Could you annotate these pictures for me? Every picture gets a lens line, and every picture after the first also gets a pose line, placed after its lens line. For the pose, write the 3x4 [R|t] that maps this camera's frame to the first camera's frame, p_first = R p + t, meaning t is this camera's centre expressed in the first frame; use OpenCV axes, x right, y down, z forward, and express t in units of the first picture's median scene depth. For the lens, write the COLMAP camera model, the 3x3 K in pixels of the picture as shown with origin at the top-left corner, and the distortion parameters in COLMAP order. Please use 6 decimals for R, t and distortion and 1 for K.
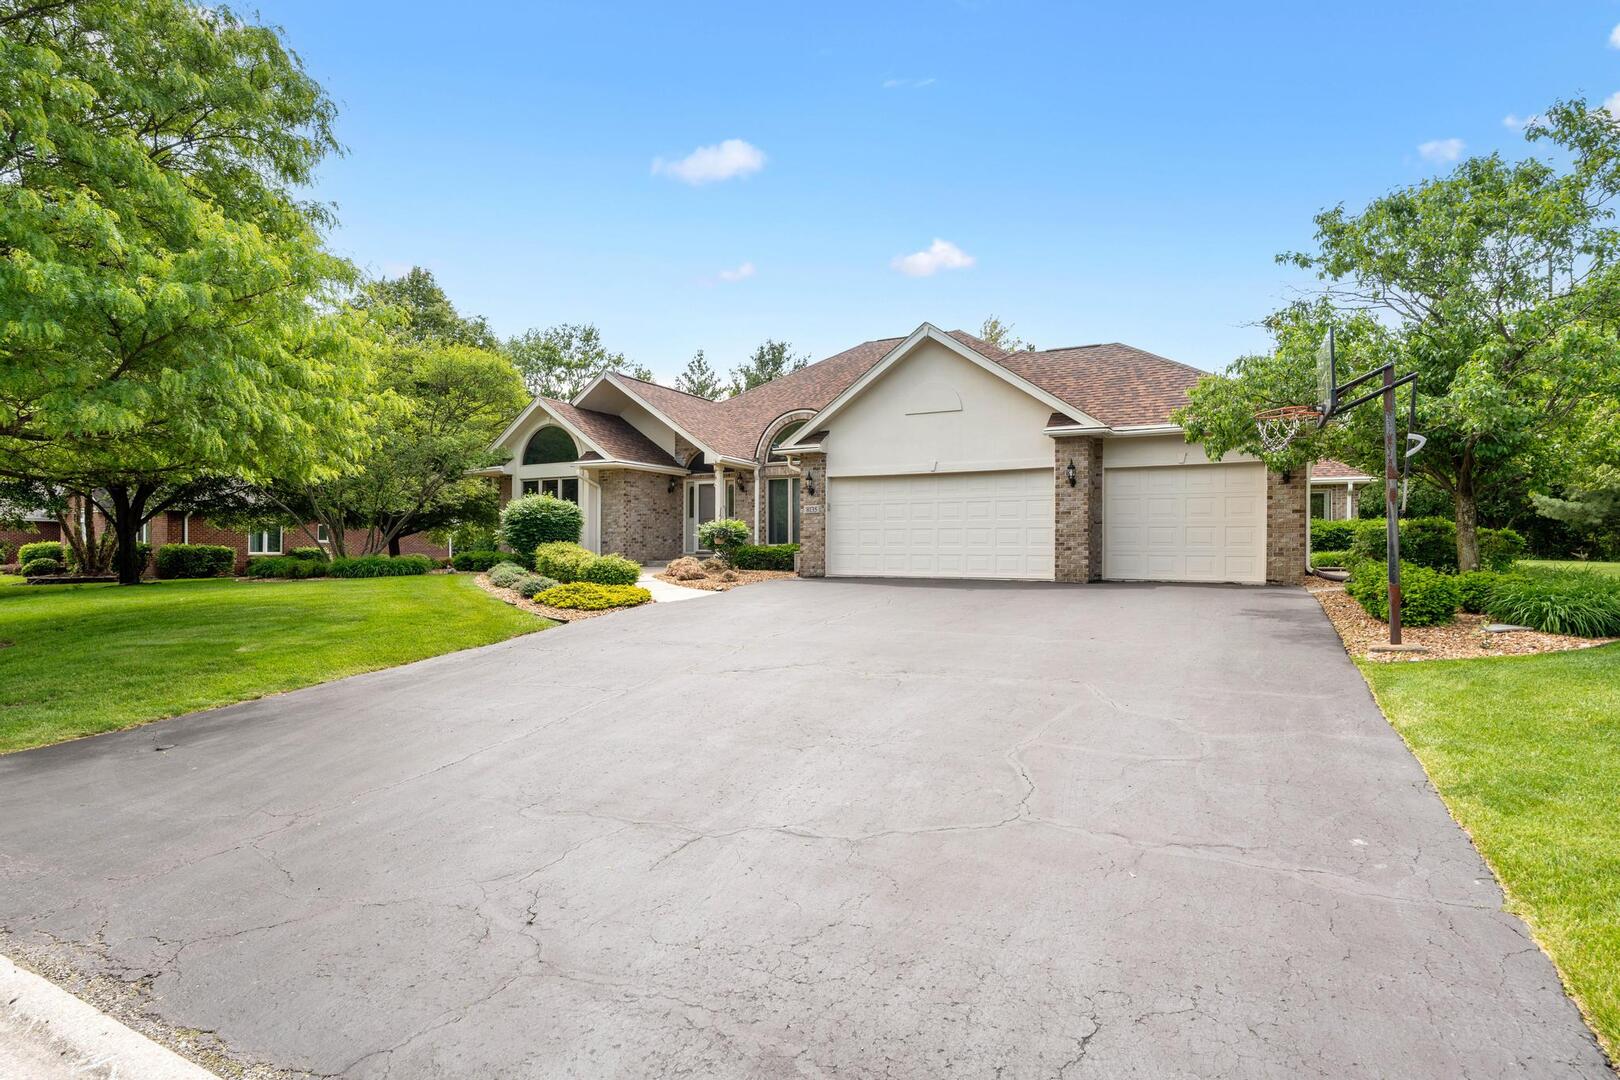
lens RADIAL K [[847.3, 0, 808.9], [0, 847.3, 541.6], [0, 0, 1]] dist [-0.000485, -0.000005]
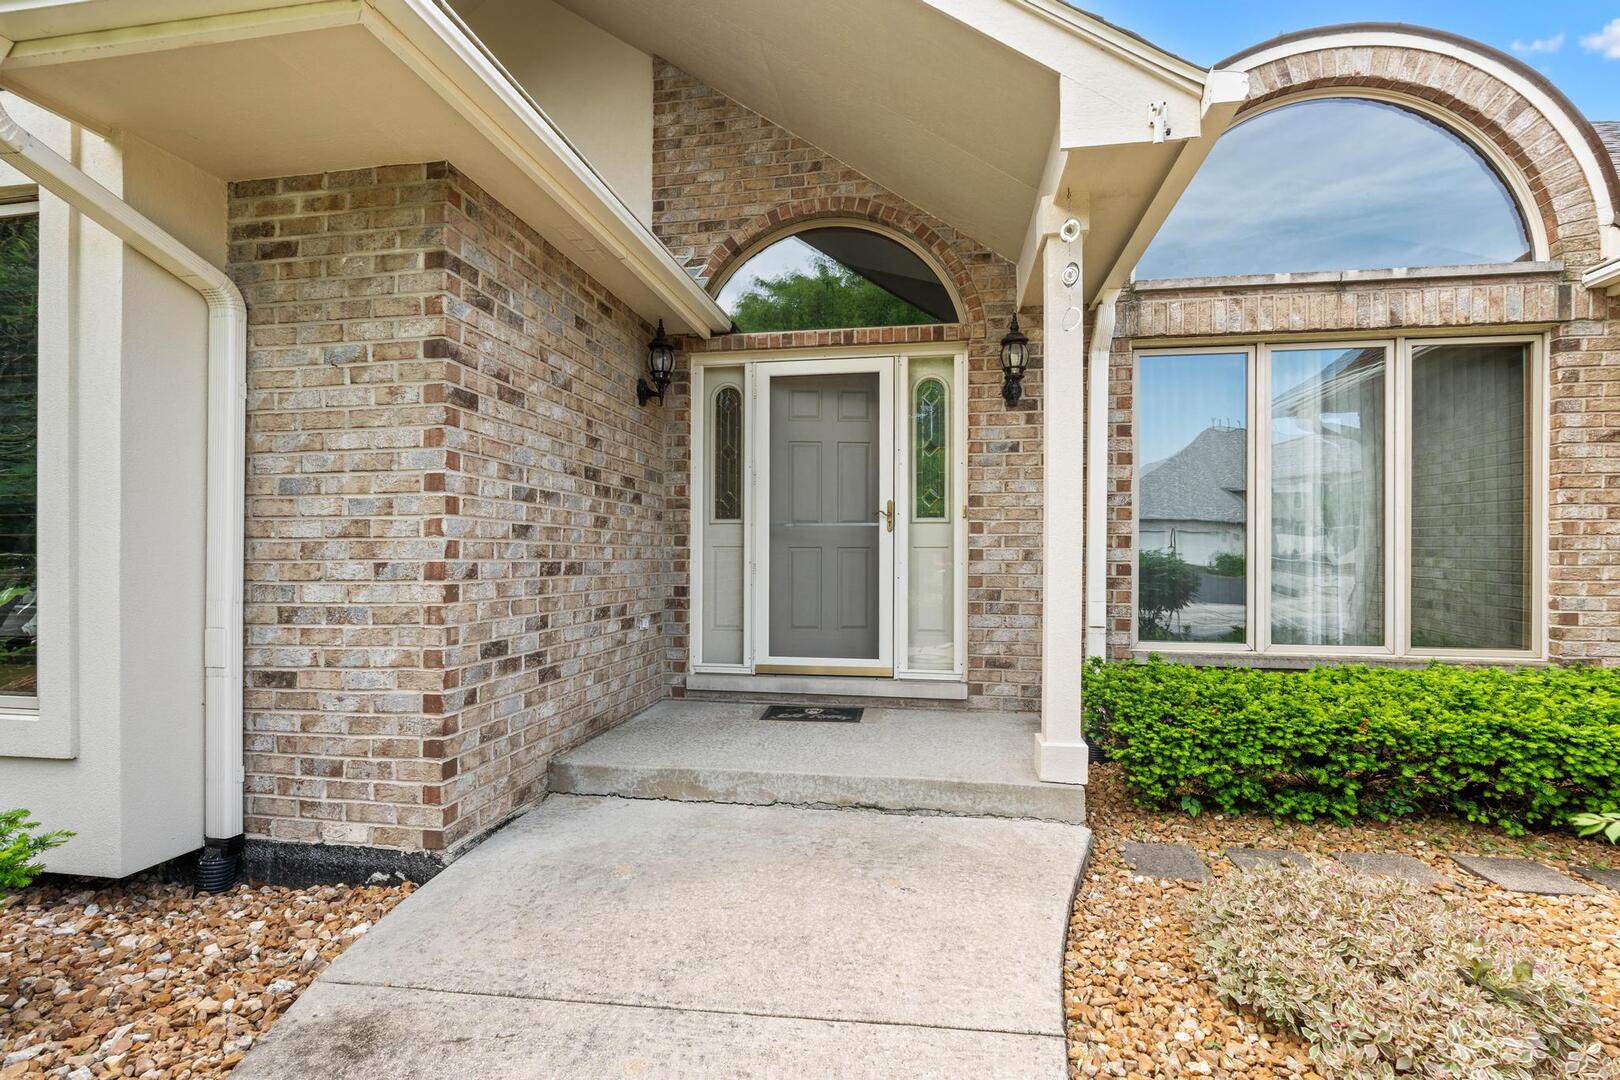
lens RADIAL K [[726.1, 0, 818.6], [0, 726.1, 546.4], [0, 0, 1]] dist [-0.007835, -0.000422]
pose [[0.939822, 0.006319, 0.341606, -0.191573], [-0.005769, 0.999980, -0.002624, -0.021227], [-0.341616, 0.000496, 0.939840, 0.835246]]
